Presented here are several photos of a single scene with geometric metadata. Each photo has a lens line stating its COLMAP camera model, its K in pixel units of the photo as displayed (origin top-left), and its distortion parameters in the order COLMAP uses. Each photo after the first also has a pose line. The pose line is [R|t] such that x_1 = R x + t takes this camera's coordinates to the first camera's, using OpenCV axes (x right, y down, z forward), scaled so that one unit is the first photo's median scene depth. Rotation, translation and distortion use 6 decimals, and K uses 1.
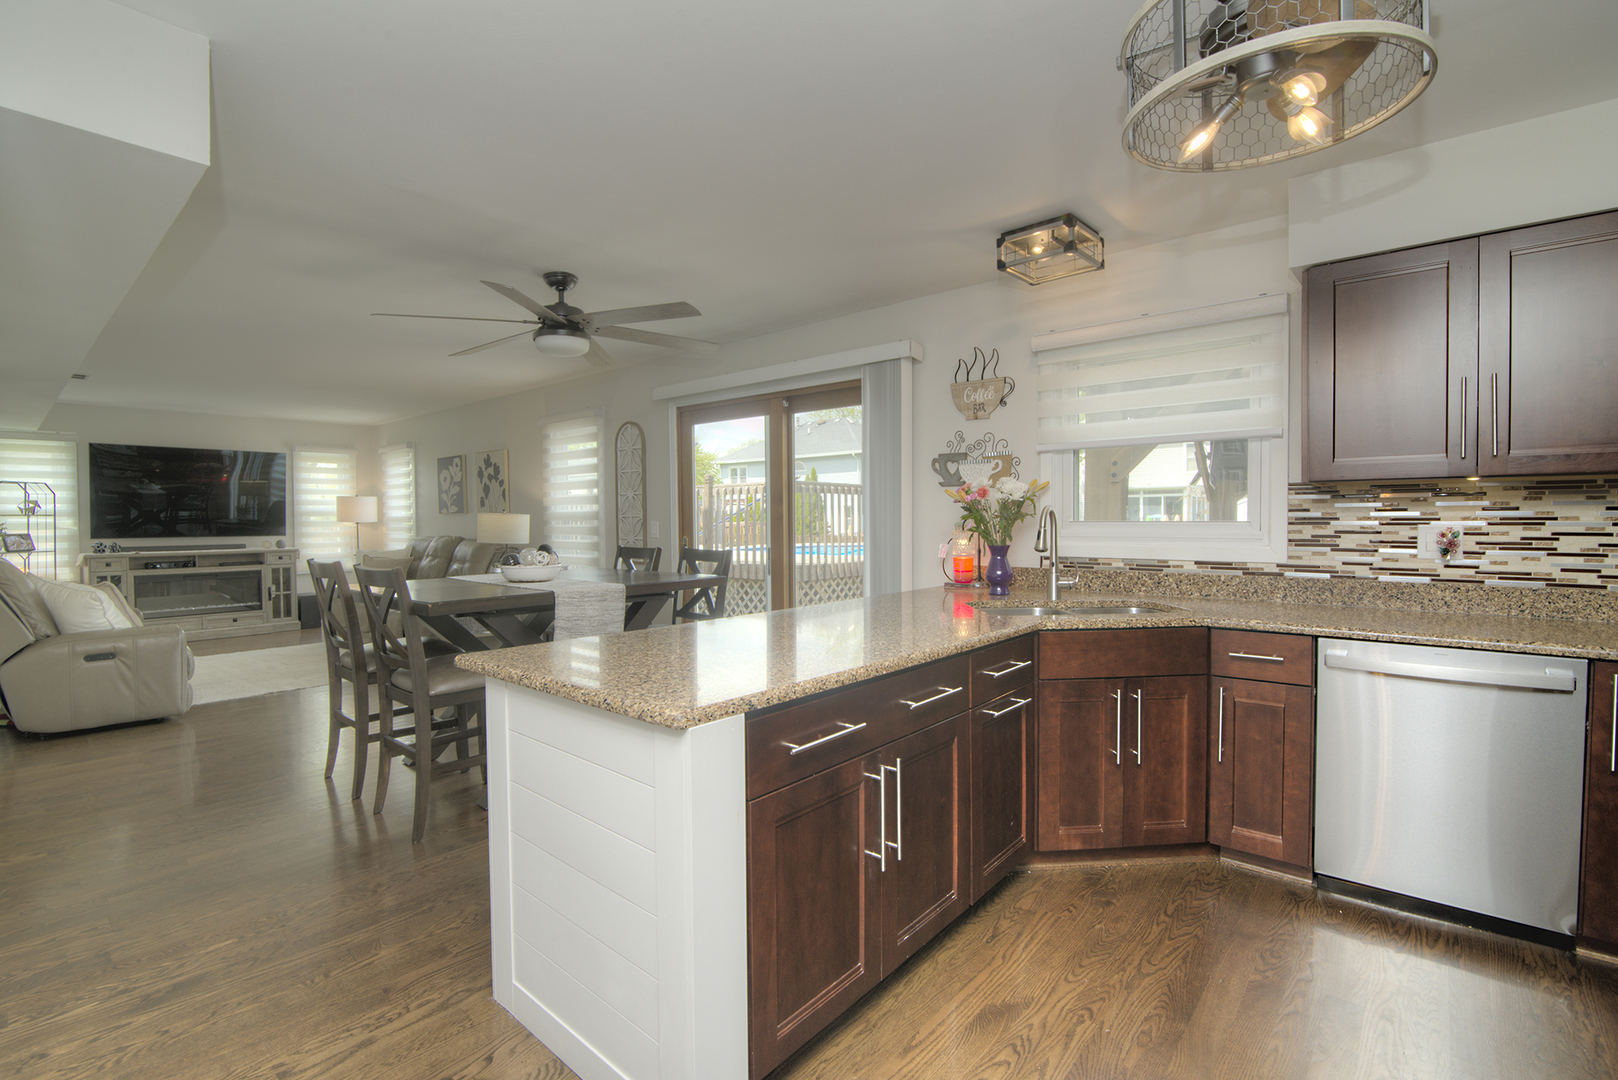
lens RADIAL K [[736.0, 0, 809.3], [0, 736.0, 544.0], [0, 0, 1]] dist [-0.021854, 0.000801]
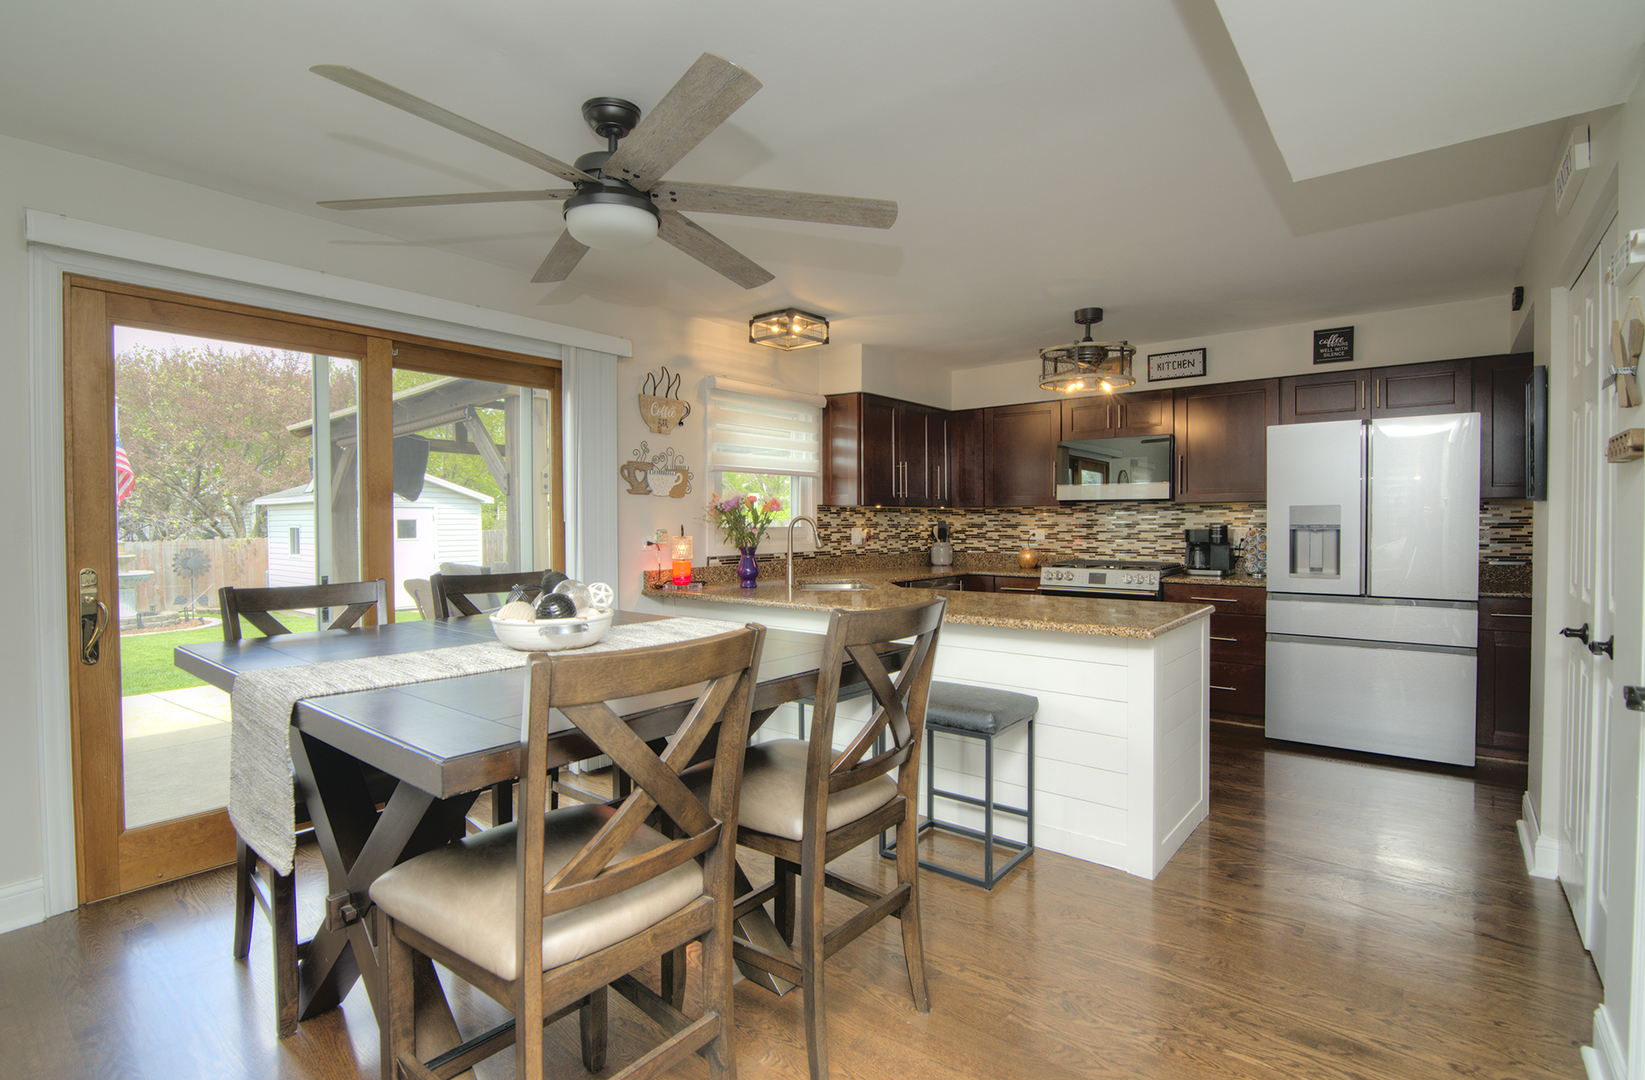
lens RADIAL K [[766.6, 0, 824.3], [0, 766.6, 537.6], [0, 0, 1]] dist [-0.023741, 0.001586]
pose [[-0.035122, -0.013365, 0.999294, -0.526481], [0.040776, 0.999059, 0.014795, -0.014893], [-0.998551, 0.041267, -0.034544, 0.476643]]
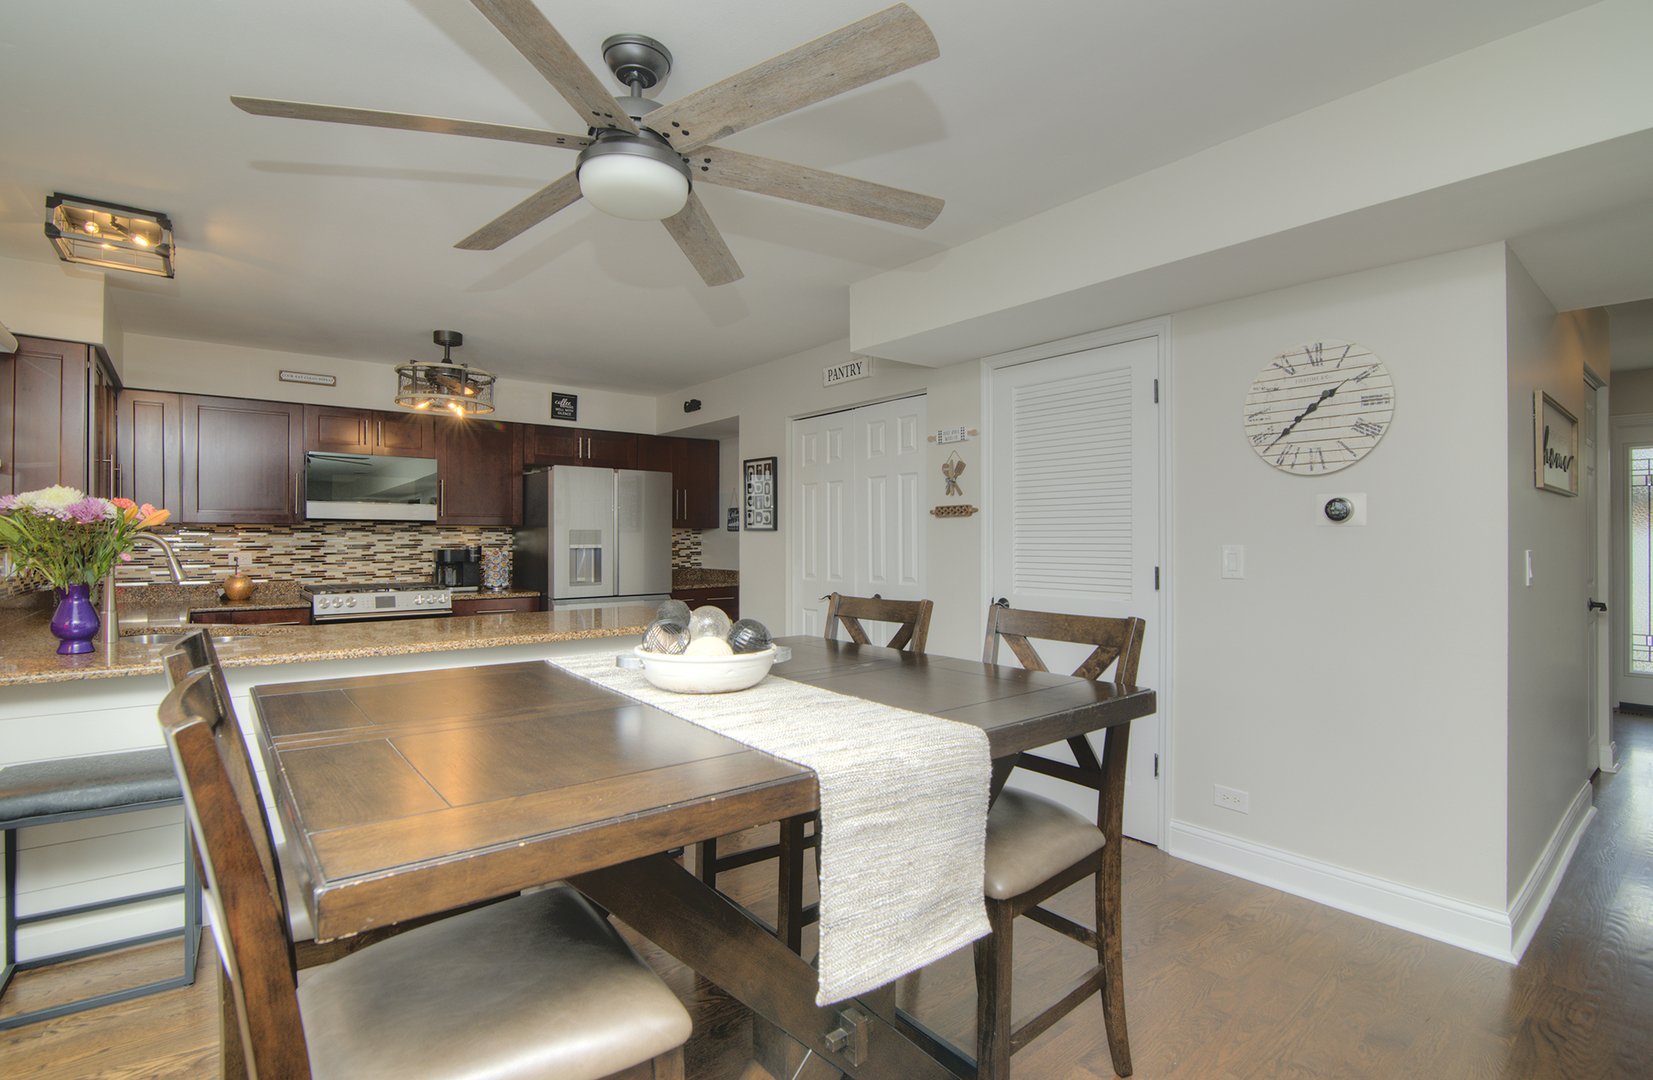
lens RADIAL K [[772.2, 0, 818.3], [0, 772.2, 537.3], [0, 0, 1]] dist [-0.023152, 0.000519]
pose [[-0.985178, 0.011697, 0.171137, -0.332555], [0.016825, 0.999451, 0.028548, -0.025558], [-0.170709, 0.031004, -0.984834, 0.783929]]
